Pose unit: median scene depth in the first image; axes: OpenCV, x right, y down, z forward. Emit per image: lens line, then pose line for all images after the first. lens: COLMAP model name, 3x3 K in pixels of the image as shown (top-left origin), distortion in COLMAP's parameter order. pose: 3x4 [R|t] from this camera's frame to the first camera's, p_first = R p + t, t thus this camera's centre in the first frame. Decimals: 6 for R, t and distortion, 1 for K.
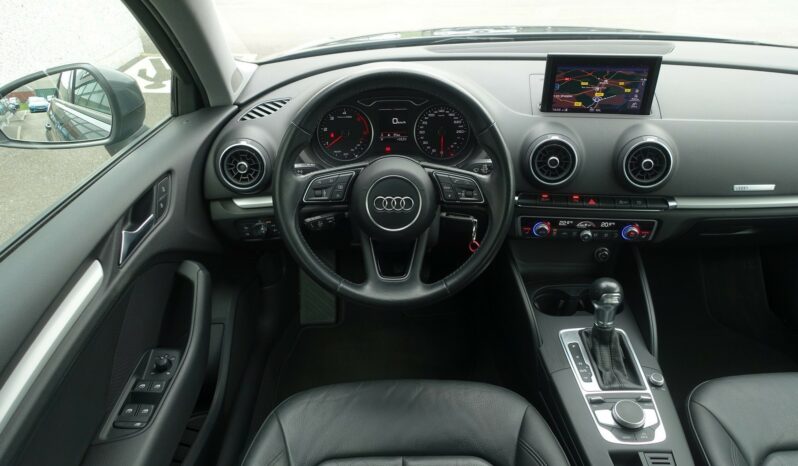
lens RADIAL K [[543.0, 0, 399.0], [0, 543.0, 233.0], [0, 0, 1]] dist [0.001797, 0.001285]
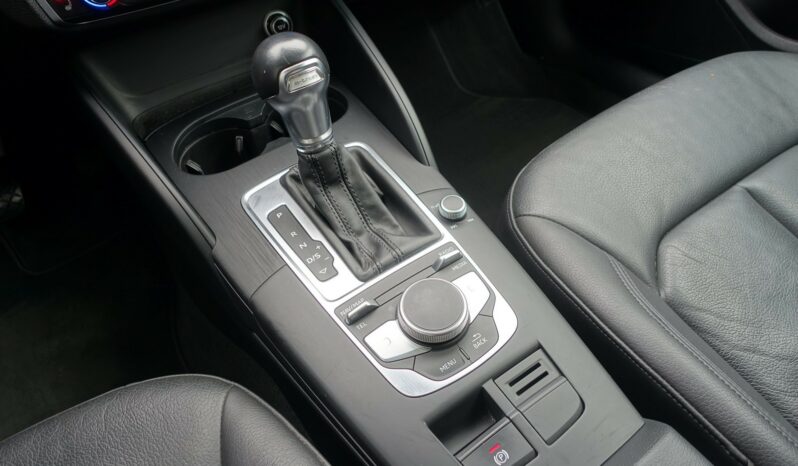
lens RADIAL K [[540.6, 0, 399.0], [0, 540.6, 233.0], [0, 0, 1]] dist [-0.005428, -0.001079]
pose [[0.829134, -0.437604, 0.347907, 0.088031], [0.347176, 0.890821, 0.293099, 0.045309], [-0.438184, -0.122233, 0.890536, 0.201563]]
